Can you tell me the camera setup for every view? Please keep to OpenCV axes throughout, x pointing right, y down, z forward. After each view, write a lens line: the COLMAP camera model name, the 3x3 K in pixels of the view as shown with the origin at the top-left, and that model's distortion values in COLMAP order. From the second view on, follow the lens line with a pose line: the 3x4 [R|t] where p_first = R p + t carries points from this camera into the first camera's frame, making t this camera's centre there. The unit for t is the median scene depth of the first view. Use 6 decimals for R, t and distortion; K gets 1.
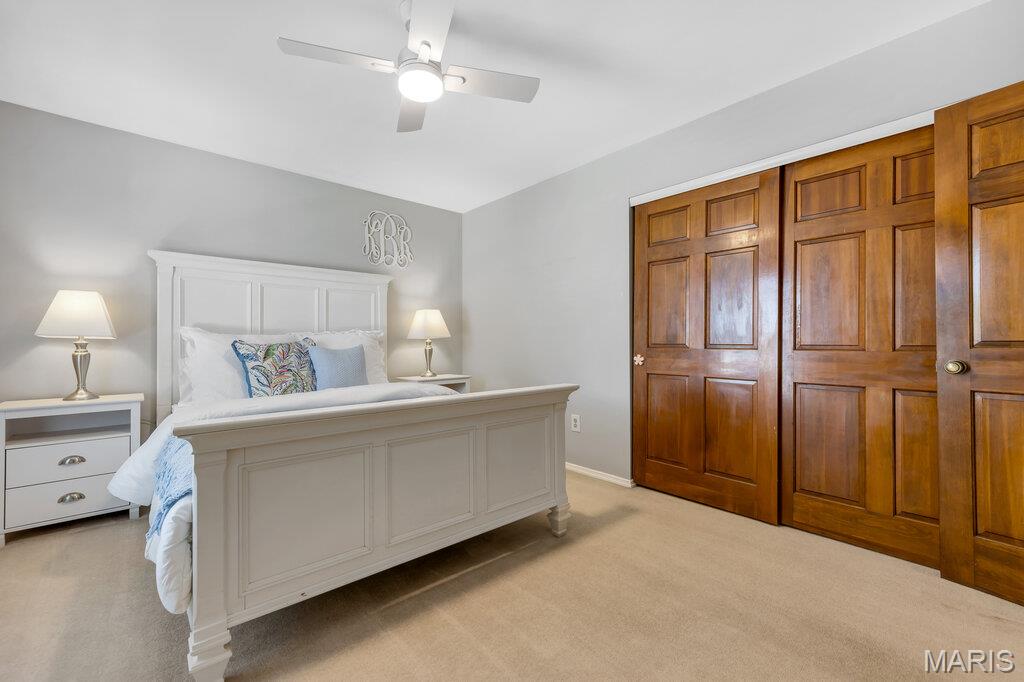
lens RADIAL K [[426.5, 0, 518.3], [0, 426.5, 339.8], [0, 0, 1]] dist [0.012889, 0.000139]
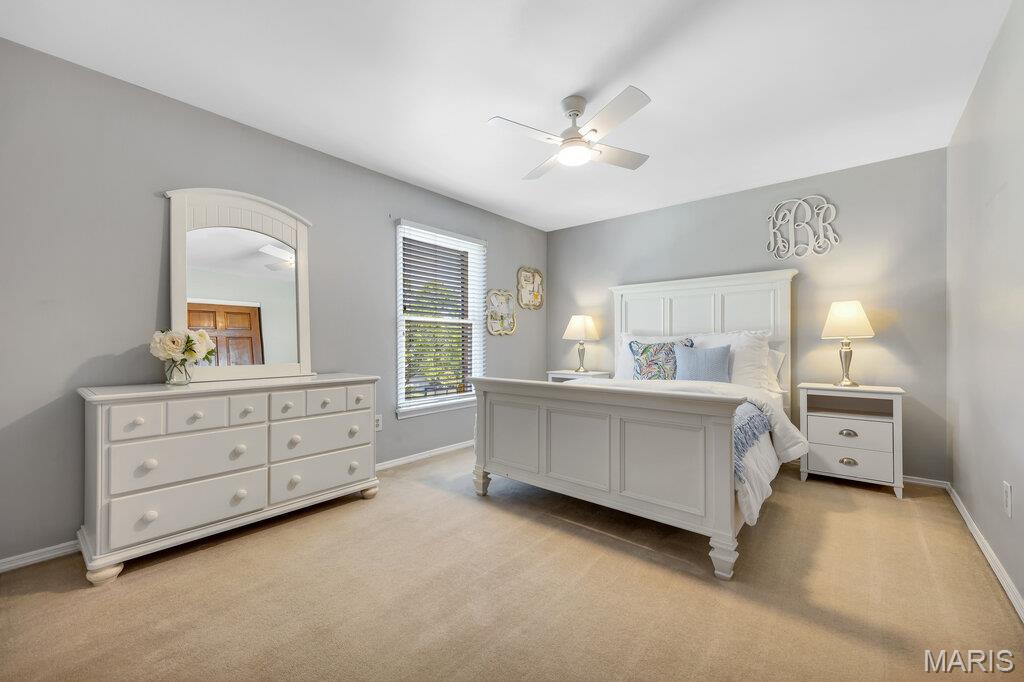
lens RADIAL K [[426.5, 0, 518.7], [0, 426.5, 341.8], [0, 0, 1]] dist [0.012889, 0.000139]
pose [[0.125300, 0.001252, -0.992118, 0.707265], [0.006426, 0.999977, 0.002074, -0.001419], [0.992098, -0.006636, 0.125289, 0.415257]]
